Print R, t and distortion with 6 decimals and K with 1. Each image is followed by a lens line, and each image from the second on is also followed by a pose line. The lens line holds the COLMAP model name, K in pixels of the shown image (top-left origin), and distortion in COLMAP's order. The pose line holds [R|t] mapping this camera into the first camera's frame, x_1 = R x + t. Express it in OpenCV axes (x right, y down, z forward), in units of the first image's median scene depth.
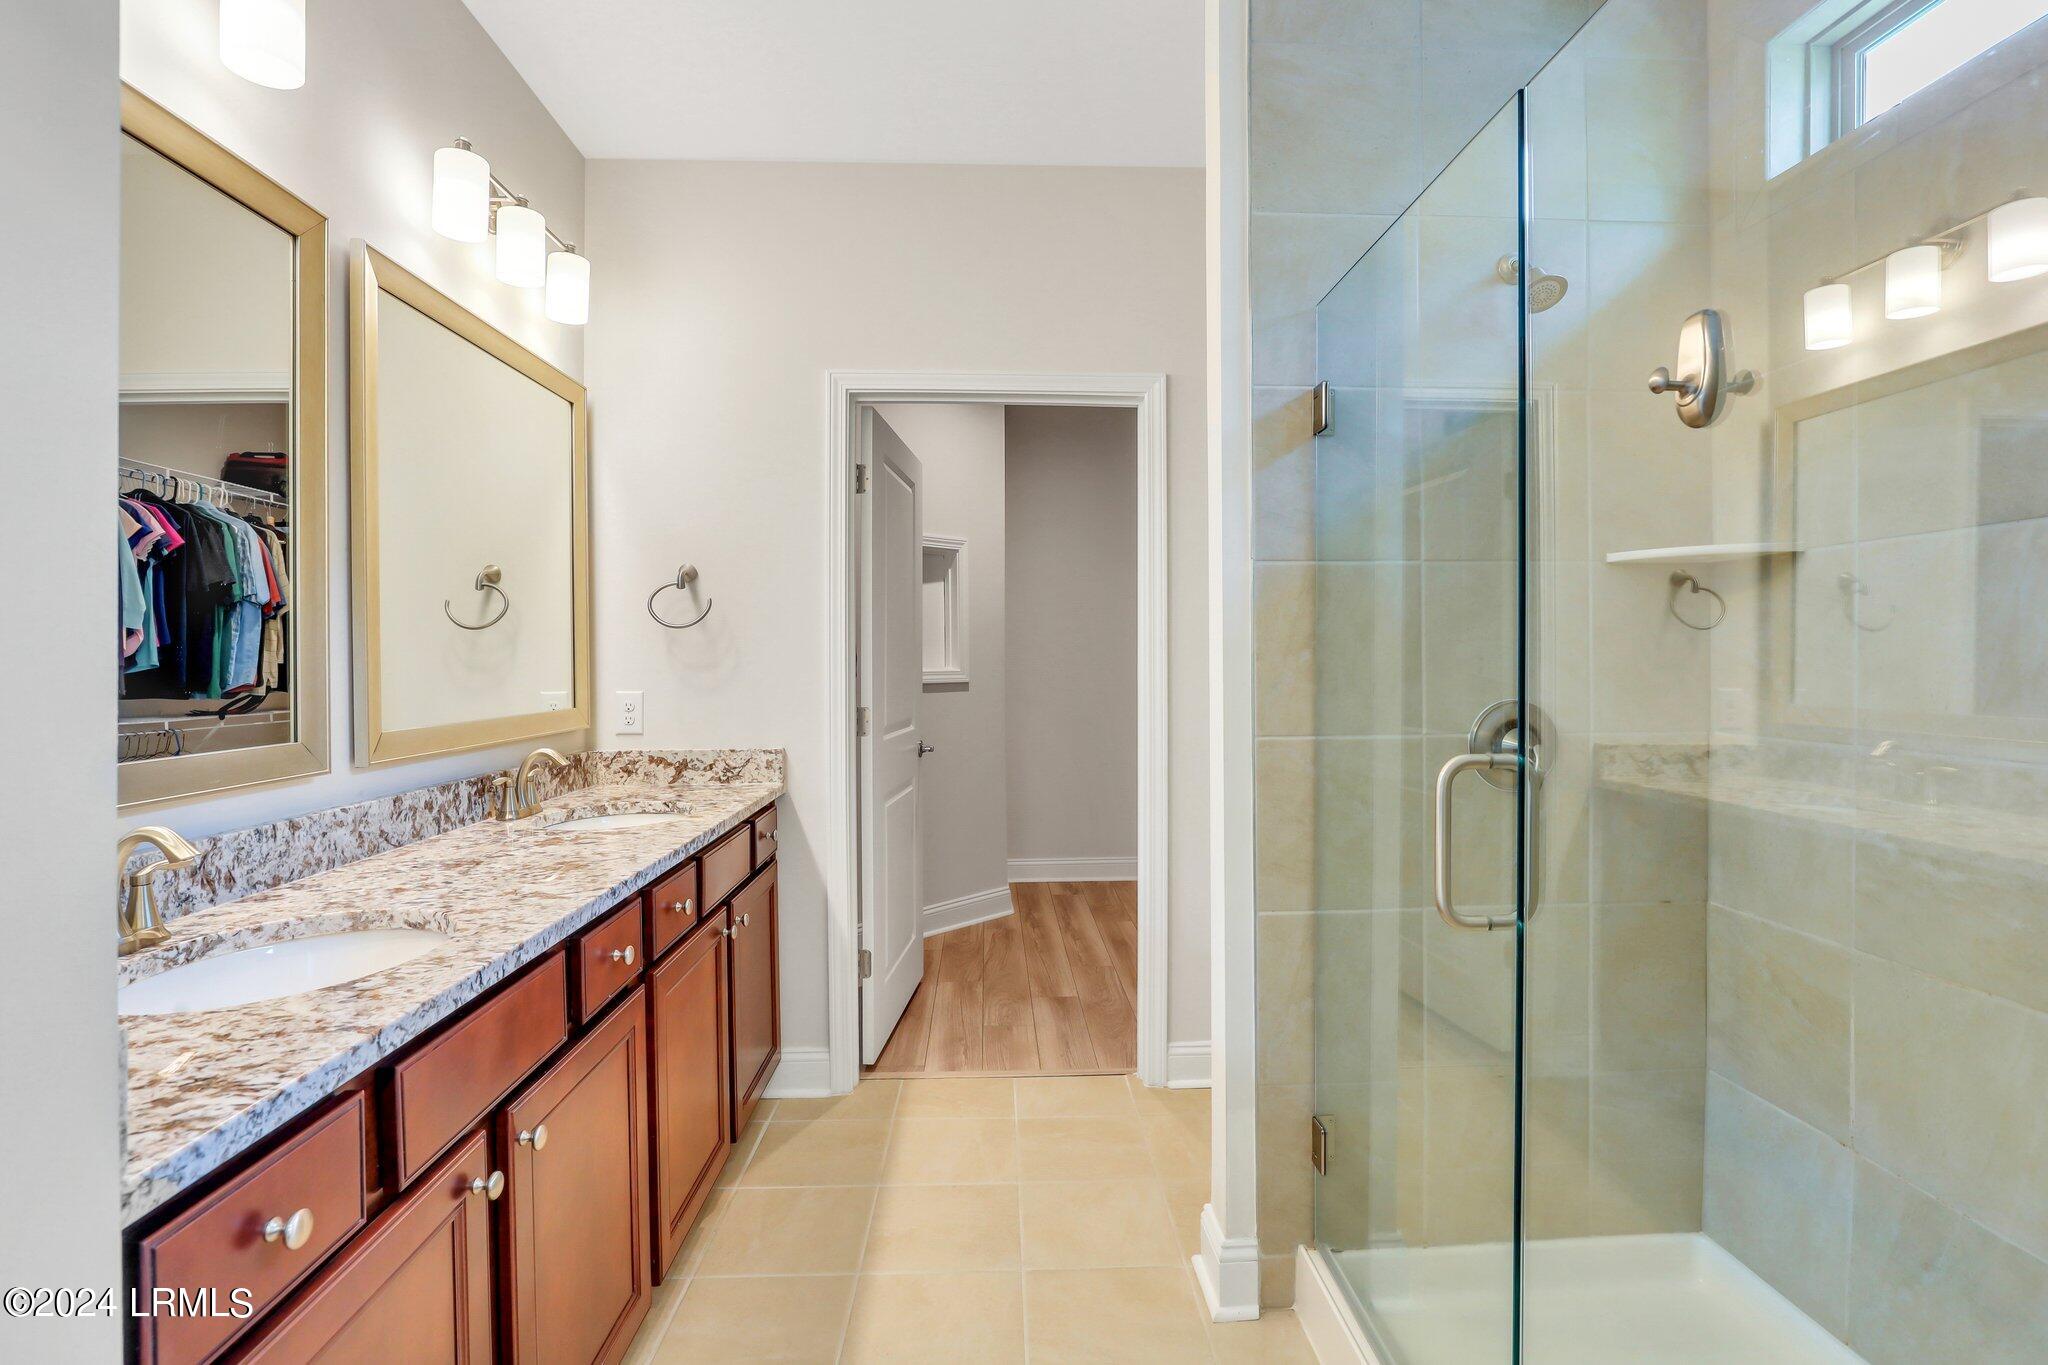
lens RADIAL K [[952.6, 0, 1033.3], [0, 952.6, 670.5], [0, 0, 1]] dist [-0.035968, -0.000416]
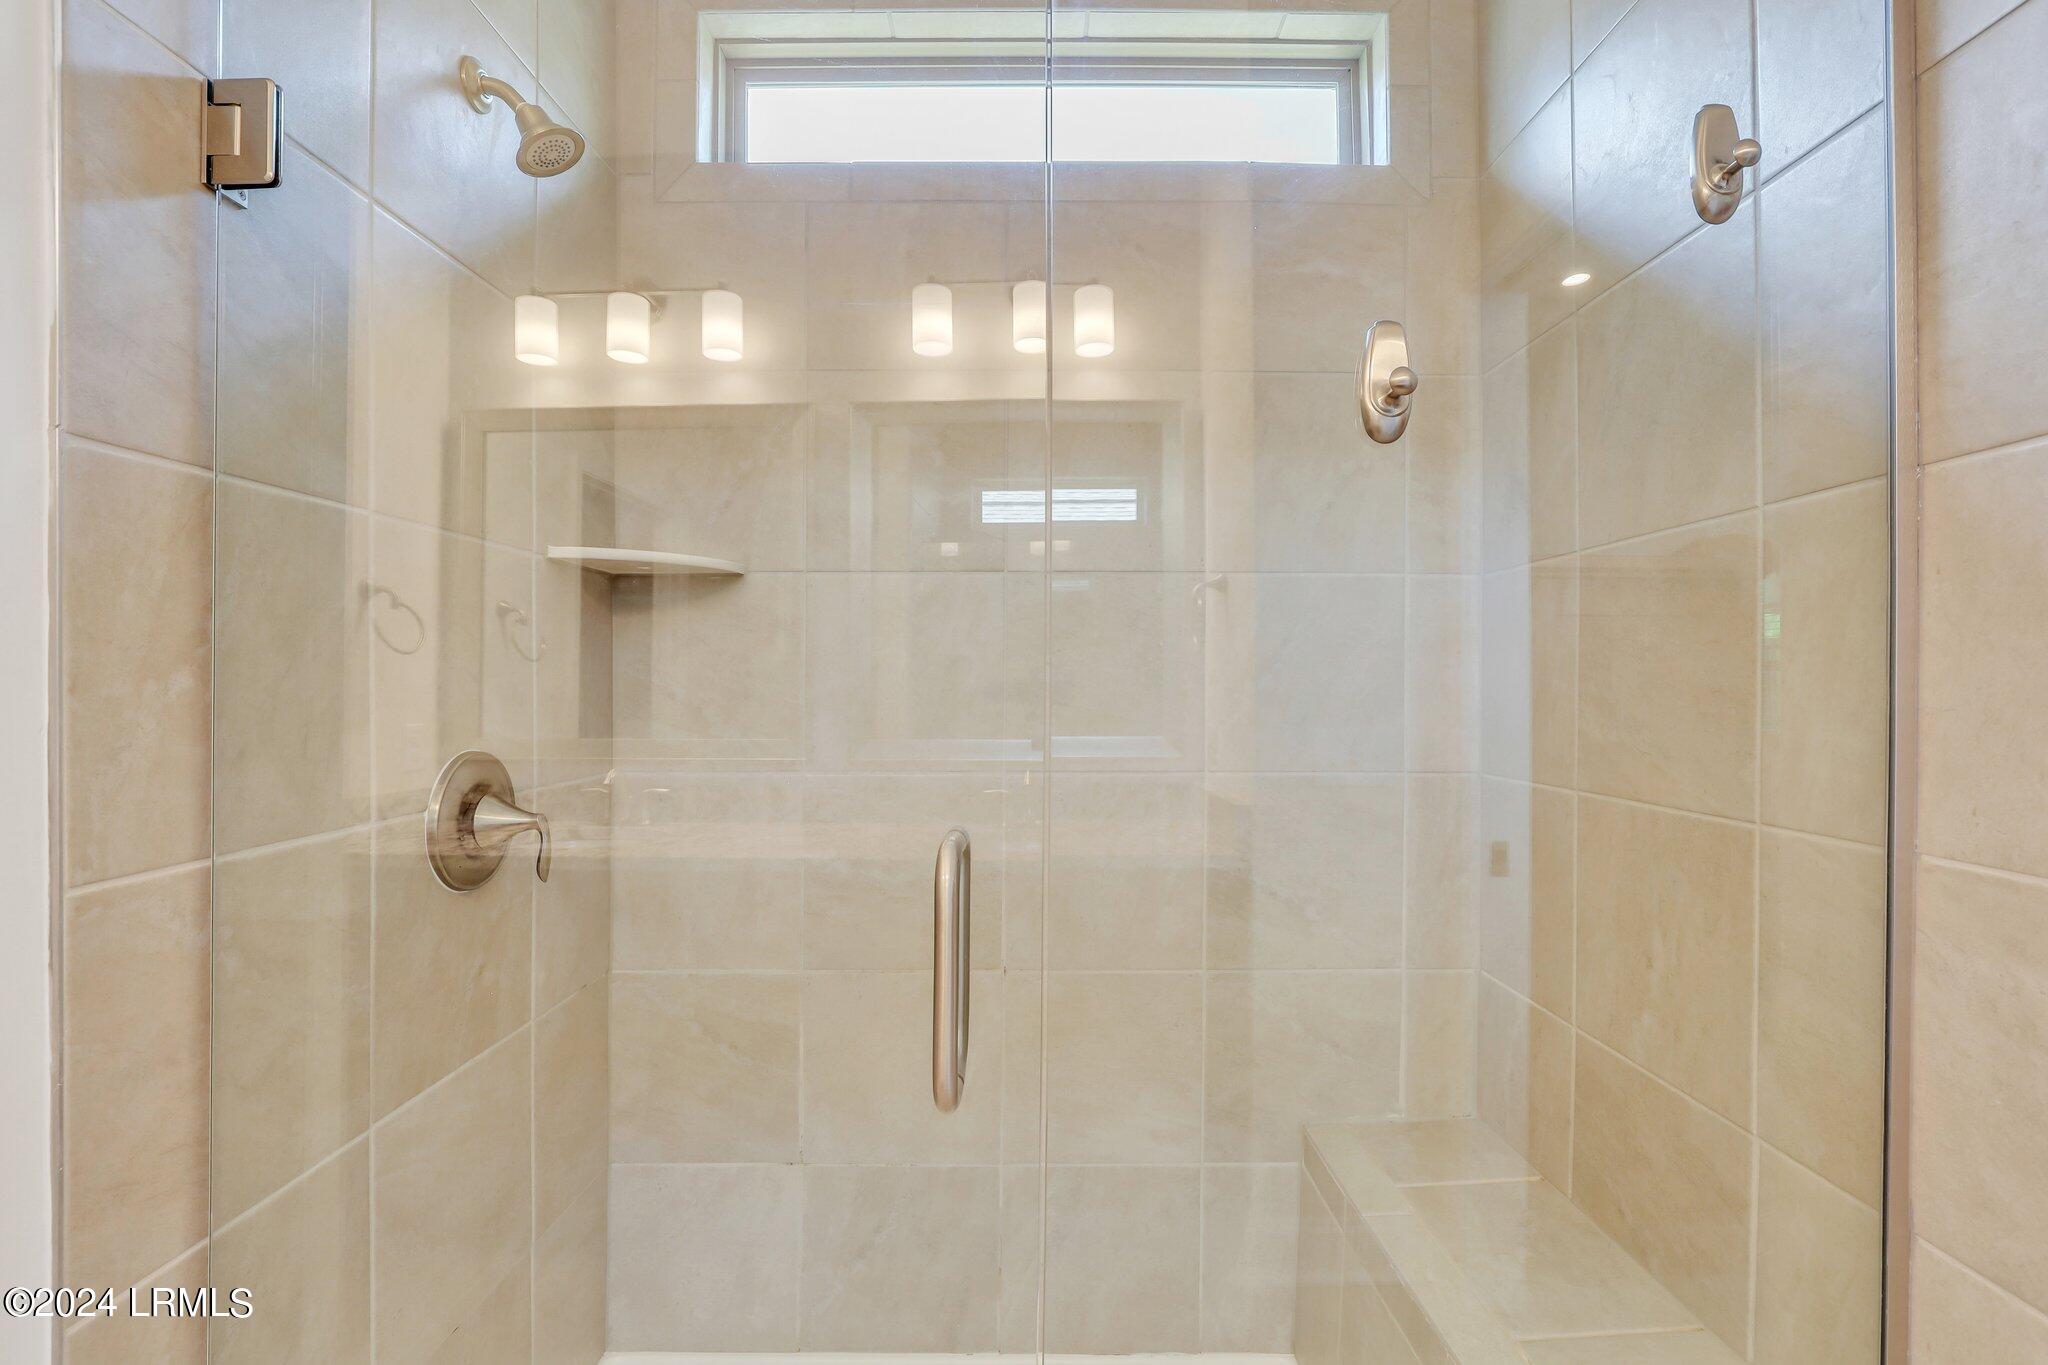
lens RADIAL K [[954.2, 0, 1033.6], [0, 954.2, 709.2], [0, 0, 1]] dist [-0.039375, 0.007940]
pose [[0.049271, -0.023184, 0.998516, -0.120507], [0.017225, 0.999602, 0.022360, -0.005342], [-0.998637, 0.016097, 0.049651, 0.582691]]
